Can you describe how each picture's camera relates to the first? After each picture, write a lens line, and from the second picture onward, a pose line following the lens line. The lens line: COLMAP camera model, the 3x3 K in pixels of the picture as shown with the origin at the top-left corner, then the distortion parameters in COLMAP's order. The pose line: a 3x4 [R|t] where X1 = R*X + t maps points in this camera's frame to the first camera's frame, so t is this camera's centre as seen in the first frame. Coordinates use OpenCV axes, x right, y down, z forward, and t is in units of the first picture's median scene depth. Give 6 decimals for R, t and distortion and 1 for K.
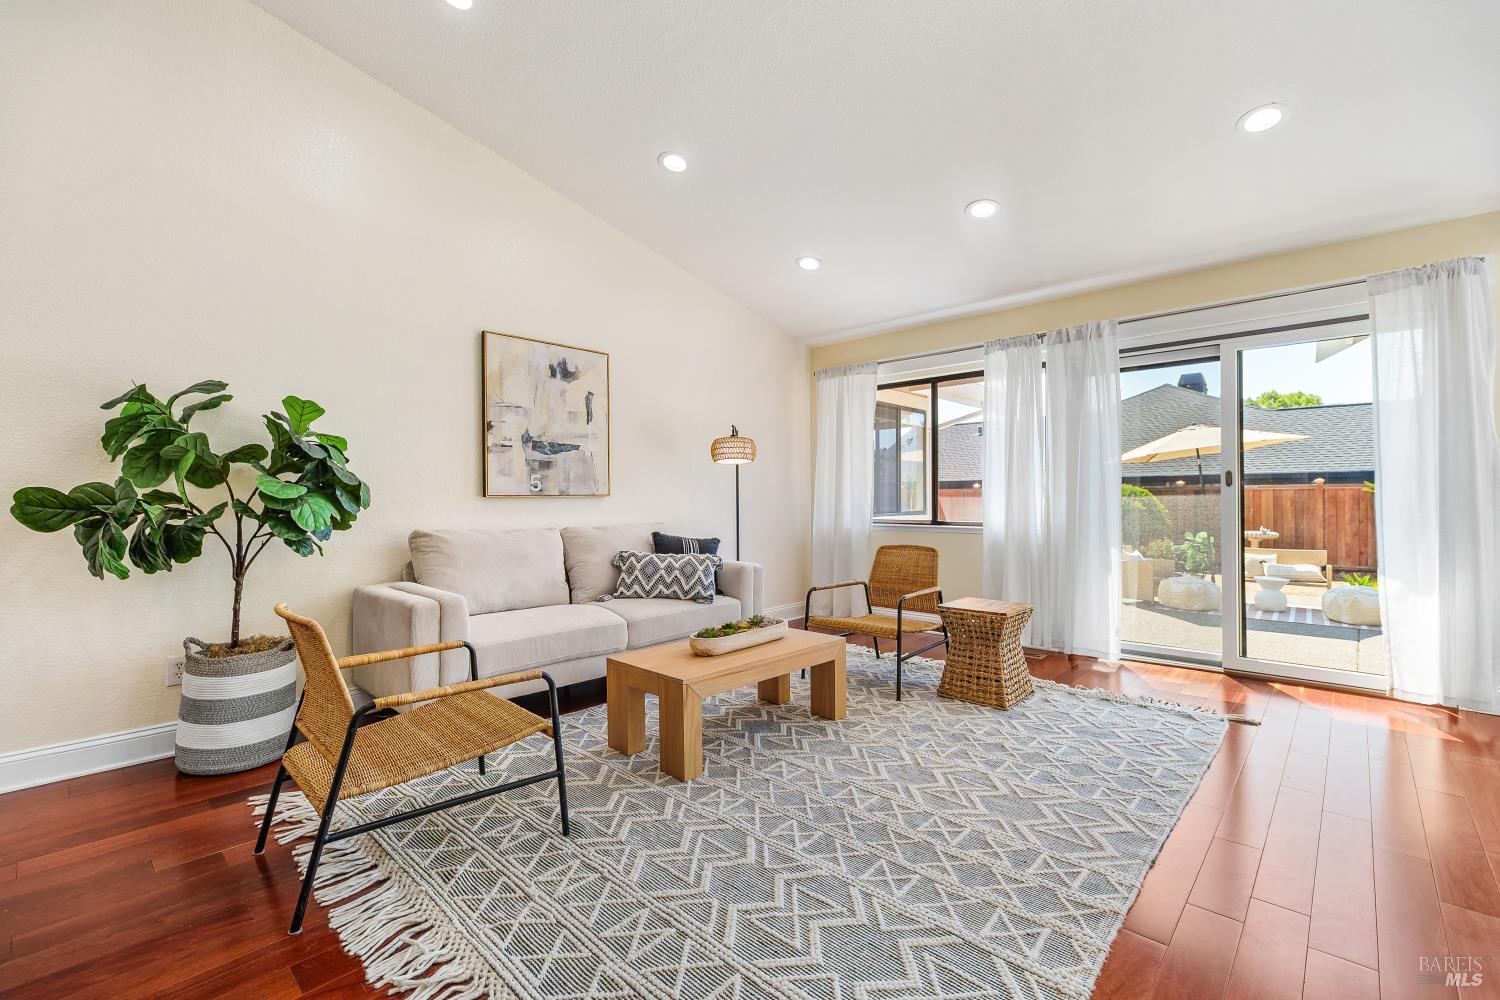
lens RADIAL K [[662.1, 0, 745.4], [0, 662.1, 493.6], [0, 0, 1]] dist [-0.002919, -0.000446]
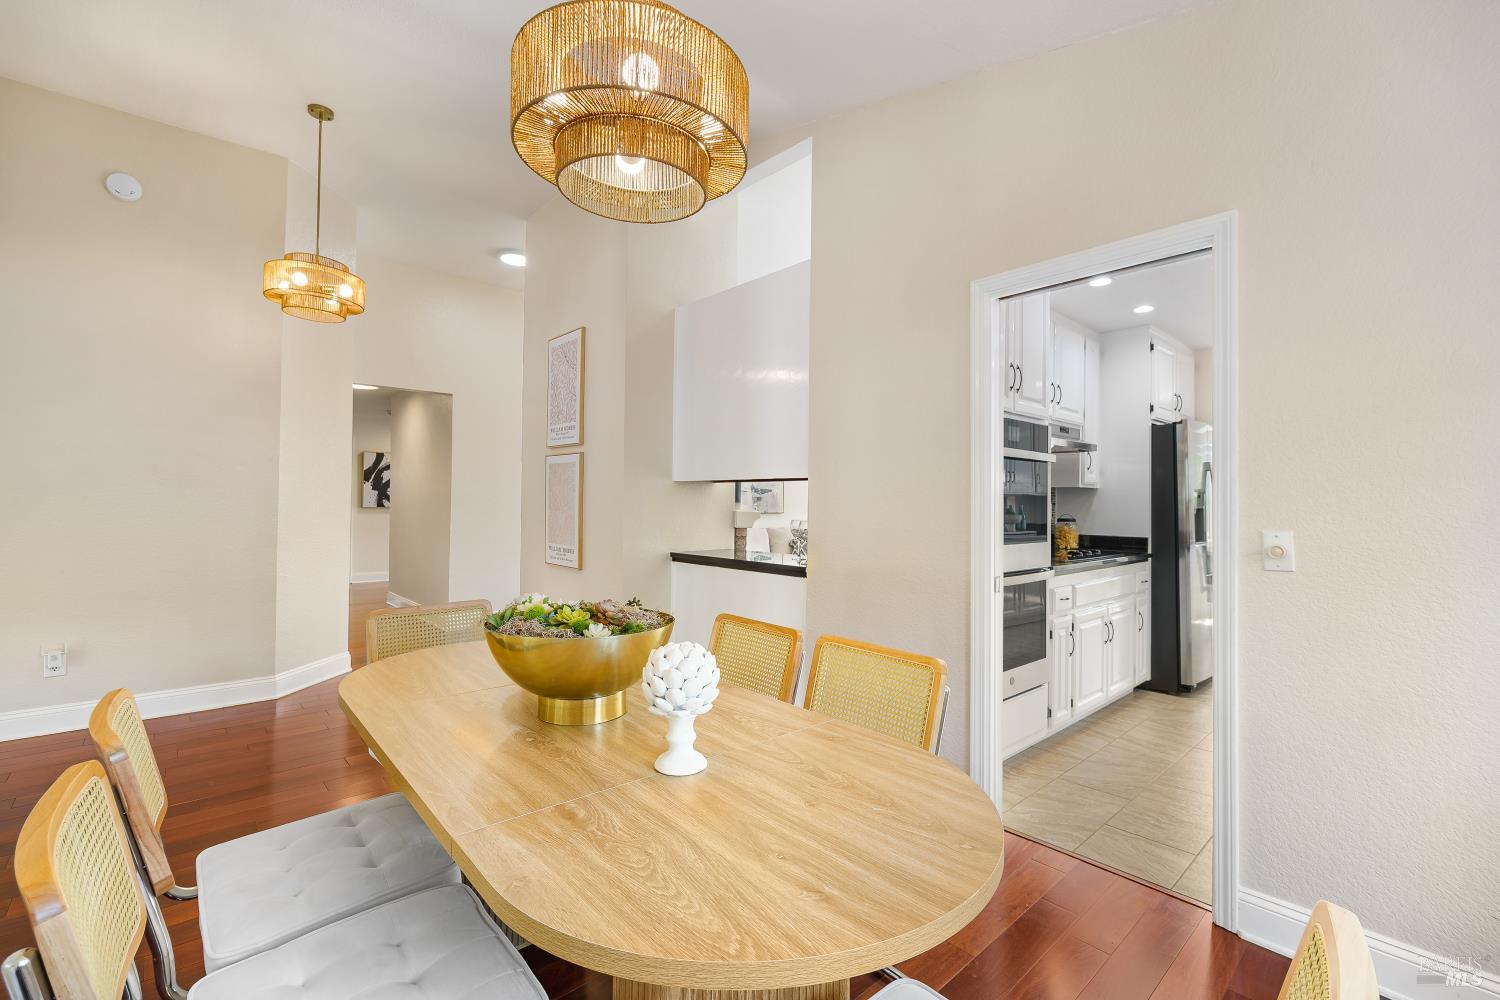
lens RADIAL K [[662.1, 0, 747.3], [0, 662.1, 494.4], [0, 0, 1]] dist [-0.002919, -0.000446]
pose [[0.996339, 0.009490, -0.084959, -0.157211], [-0.010132, 0.999923, -0.007131, -0.043589], [0.084884, 0.007965, 0.996359, -1.198380]]
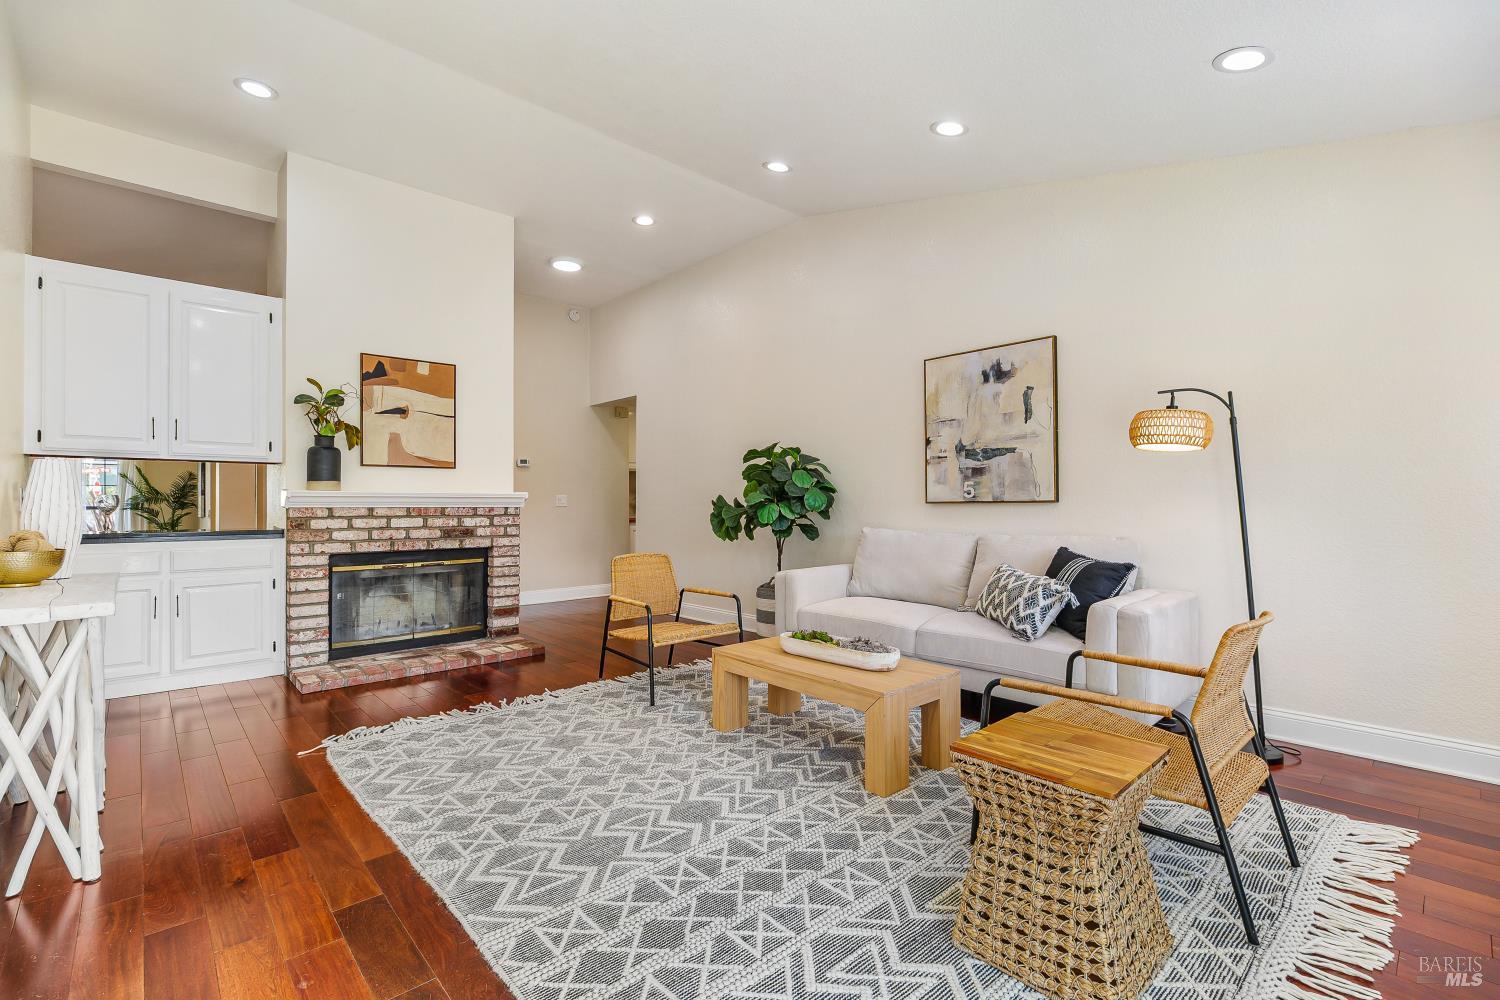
lens RADIAL K [[662.1, 0, 752.4], [0, 662.1, 503.8], [0, 0, 1]] dist [-0.002919, -0.000446]
pose [[-0.072530, 0.001732, -0.997365, 0.739206], [0.006618, 0.999977, 0.001256, 0.002296], [0.997344, -0.006509, -0.072539, 0.738386]]
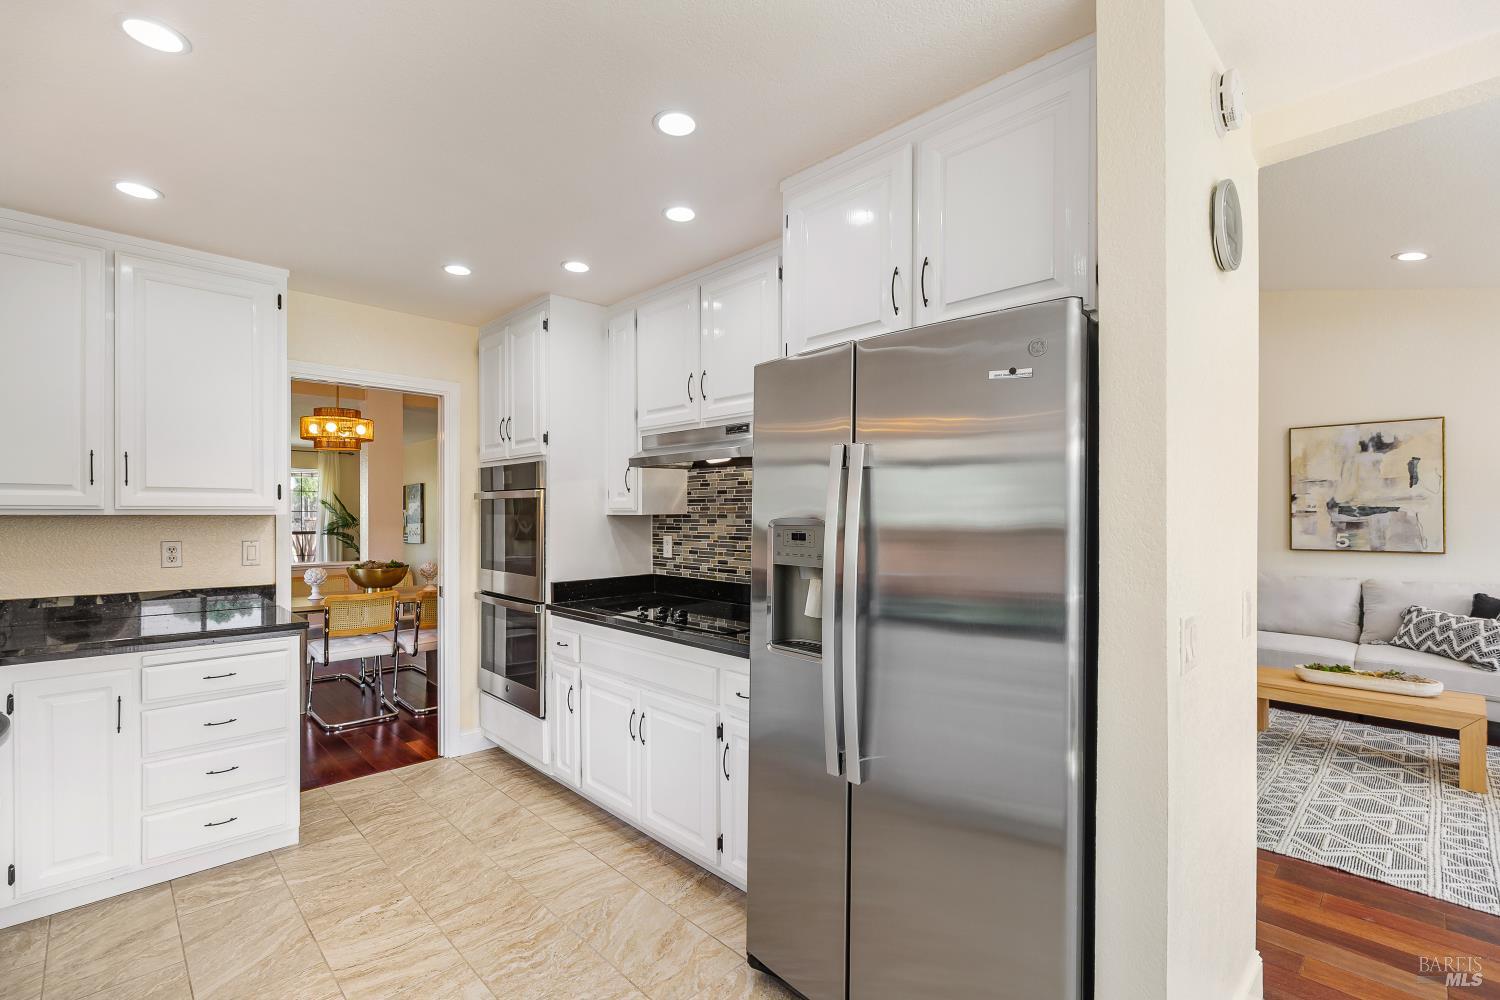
lens RADIAL K [[662.1, 0, 759.9], [0, 662.1, 518.2], [0, 0, 1]] dist [-0.002919, -0.000446]
pose [[-0.041263, 0.009047, -0.999107, 0.958731], [0.004380, 0.999951, 0.008874, -0.072990], [0.999139, -0.004010, -0.041301, -0.034421]]
